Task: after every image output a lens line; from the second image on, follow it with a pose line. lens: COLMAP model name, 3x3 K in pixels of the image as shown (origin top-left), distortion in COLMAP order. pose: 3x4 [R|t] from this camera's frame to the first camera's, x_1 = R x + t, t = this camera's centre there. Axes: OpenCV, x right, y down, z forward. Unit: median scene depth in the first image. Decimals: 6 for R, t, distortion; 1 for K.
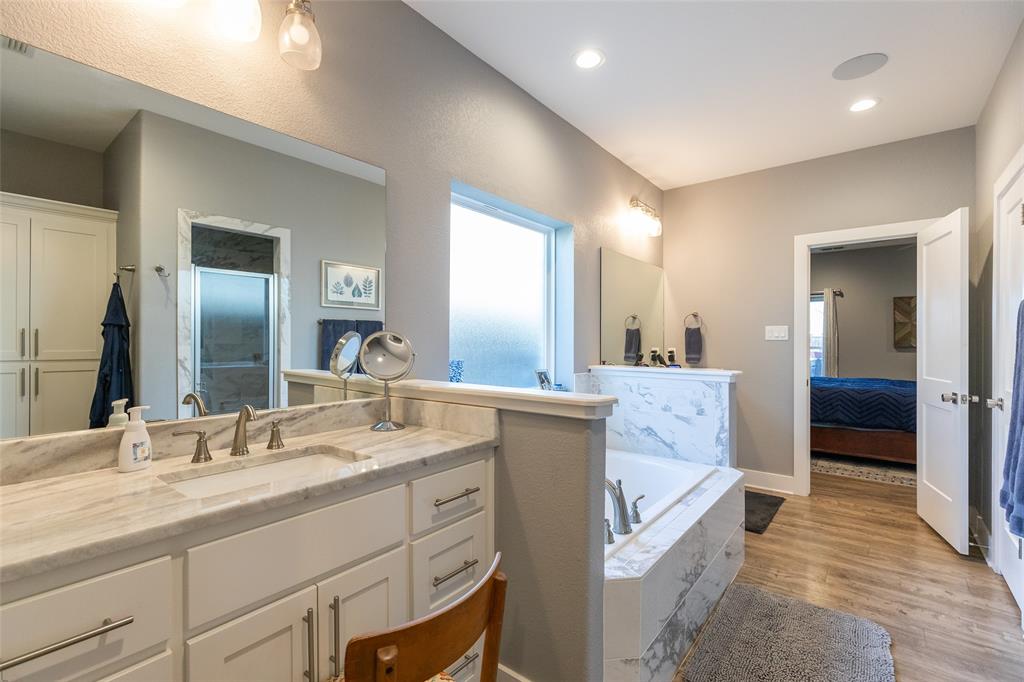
lens RADIAL K [[458.9, 0, 510.7], [0, 458.9, 345.5], [0, 0, 1]] dist [-0.001613, -0.000101]
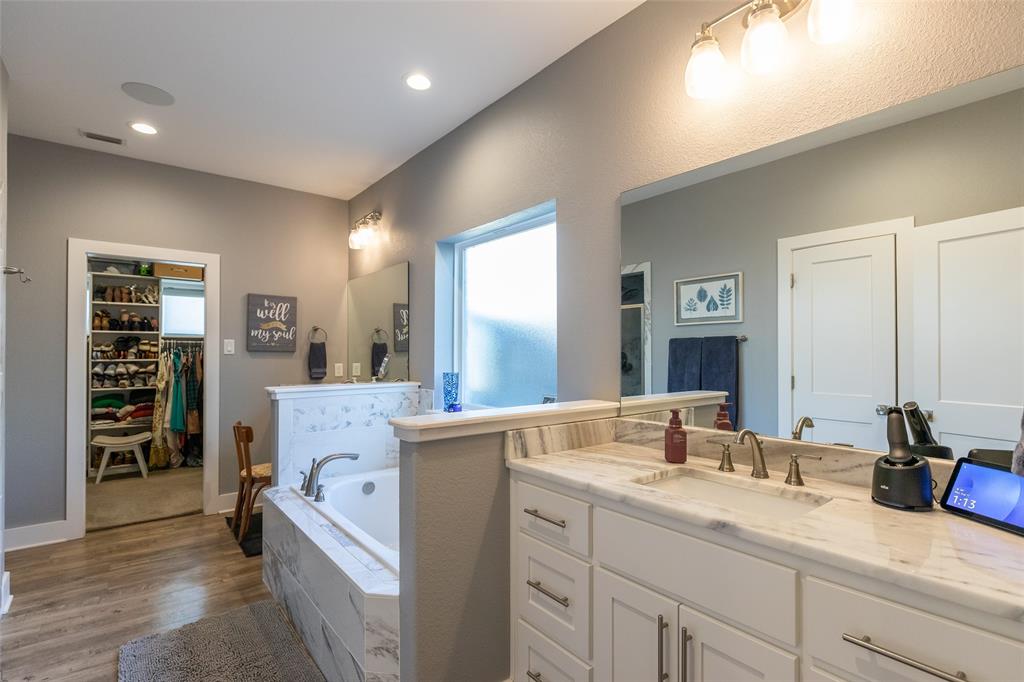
lens RADIAL K [[492.8, 0, 509.0], [0, 492.8, 343.7], [0, 0, 1]] dist [0.000088, -0.000030]
pose [[-0.239913, -0.031148, -0.970295, 0.712526], [-0.007627, 0.999515, -0.030200, -0.010052], [0.970765, 0.000155, -0.240034, 0.877584]]
